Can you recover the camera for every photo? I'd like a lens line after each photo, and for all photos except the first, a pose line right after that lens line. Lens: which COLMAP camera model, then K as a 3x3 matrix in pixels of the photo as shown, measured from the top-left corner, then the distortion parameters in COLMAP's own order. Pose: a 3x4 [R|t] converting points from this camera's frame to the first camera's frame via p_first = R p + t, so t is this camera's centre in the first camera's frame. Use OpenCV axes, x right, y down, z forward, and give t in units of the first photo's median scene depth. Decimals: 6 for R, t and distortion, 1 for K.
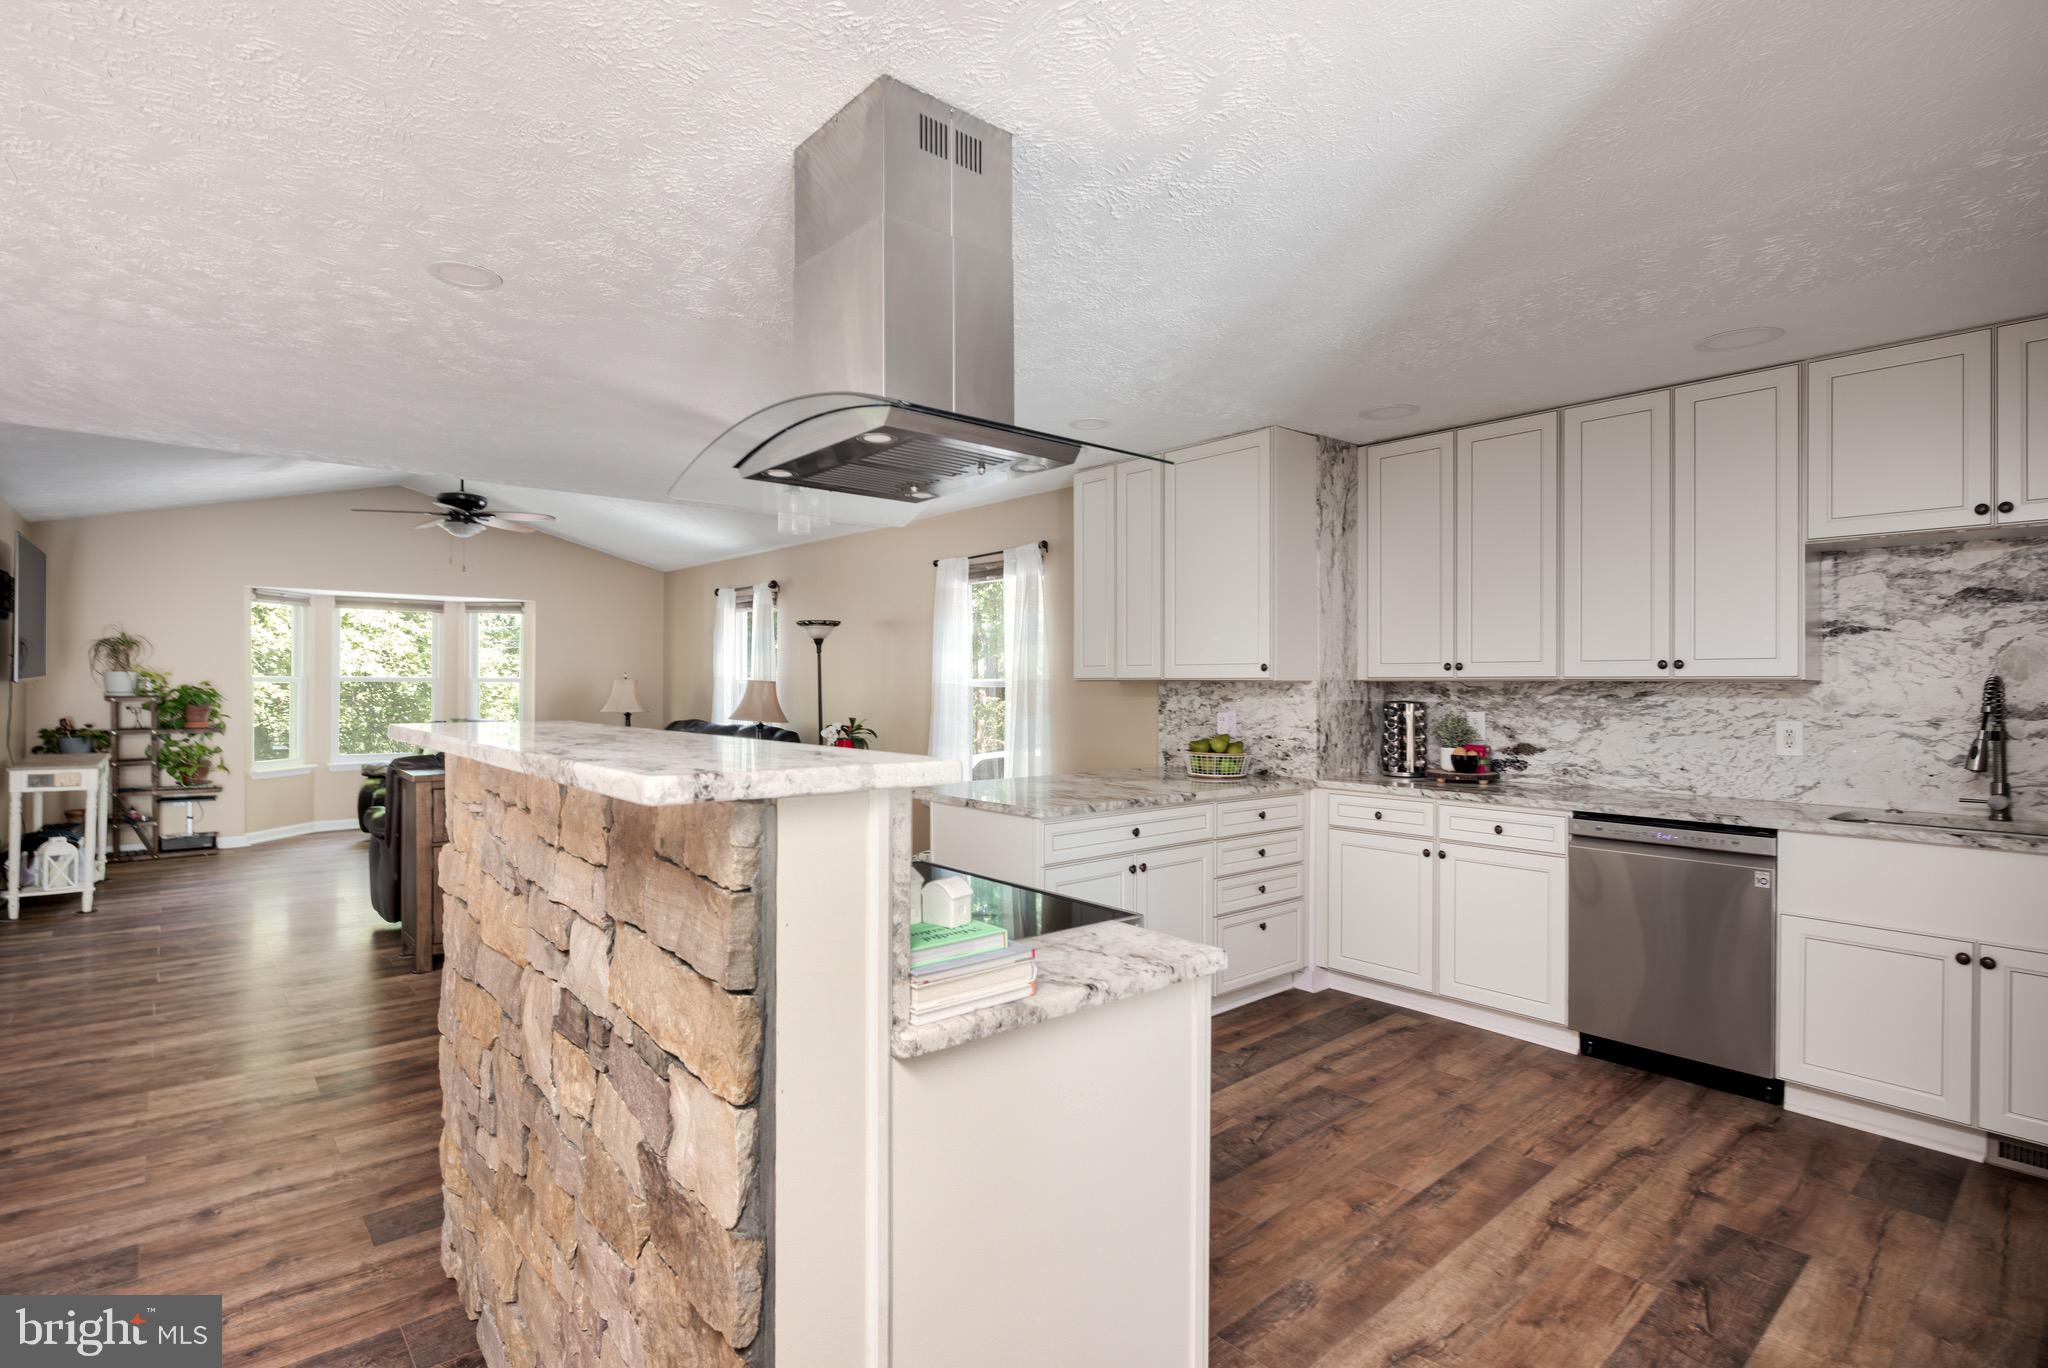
lens RADIAL K [[989.5, 0, 1024.0], [0, 989.5, 684.0], [0, 0, 1]] dist [-0.004318, -0.000295]
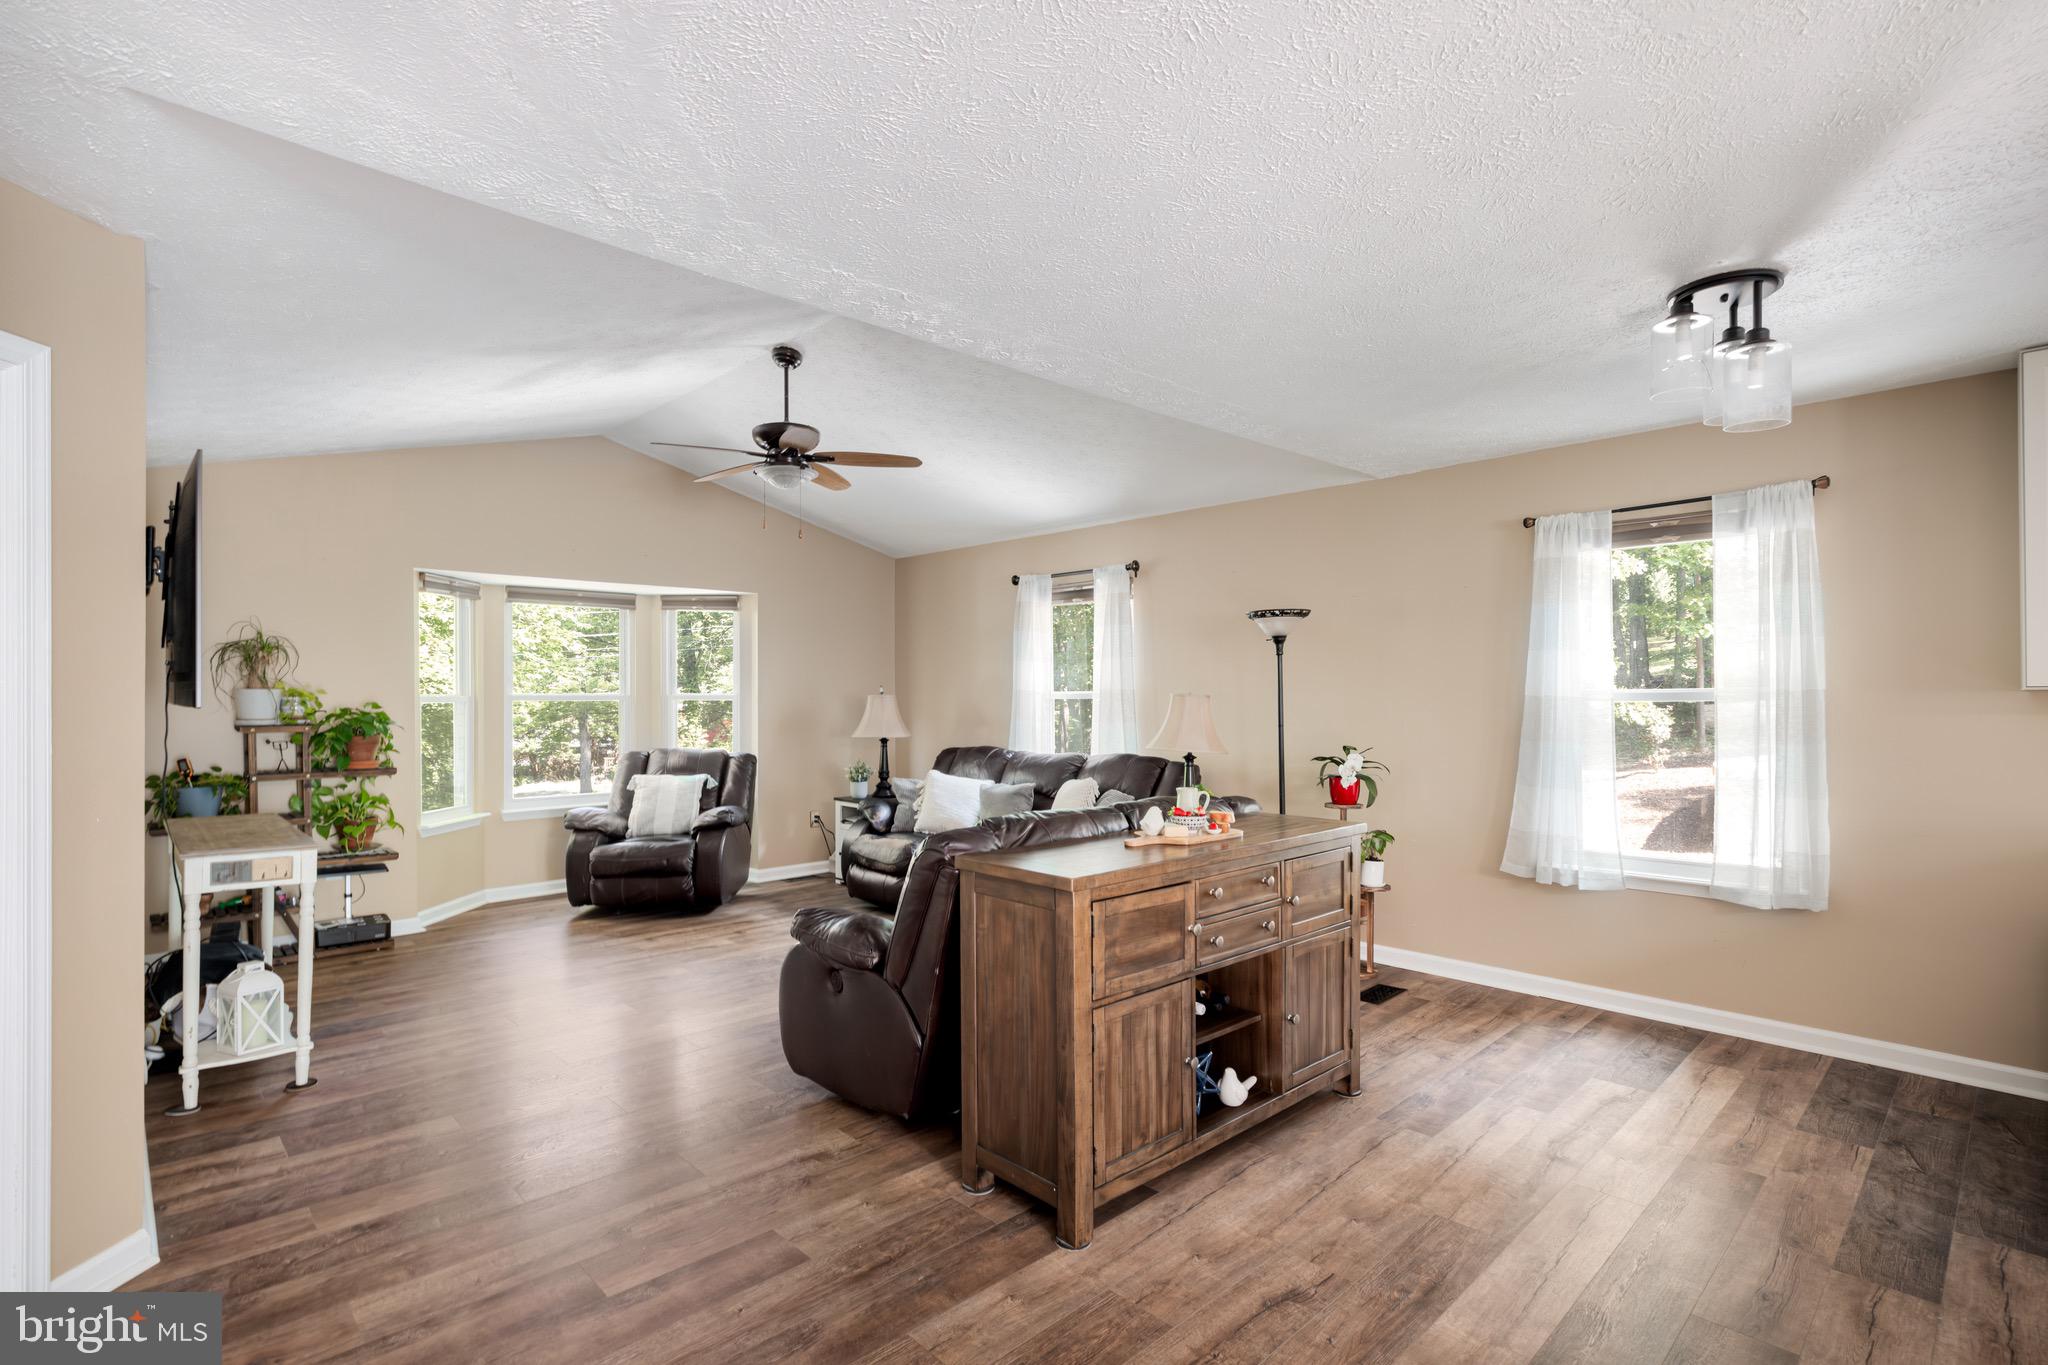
lens RADIAL K [[997.9, 0, 1024.0], [0, 997.9, 682.5], [0, 0, 1]] dist [0.015263, 0.000132]
pose [[0.999381, -0.006997, 0.034474, -0.396524], [0.007451, 0.999887, -0.013070, -0.003992], [-0.034379, 0.013318, 0.999320, 0.273236]]
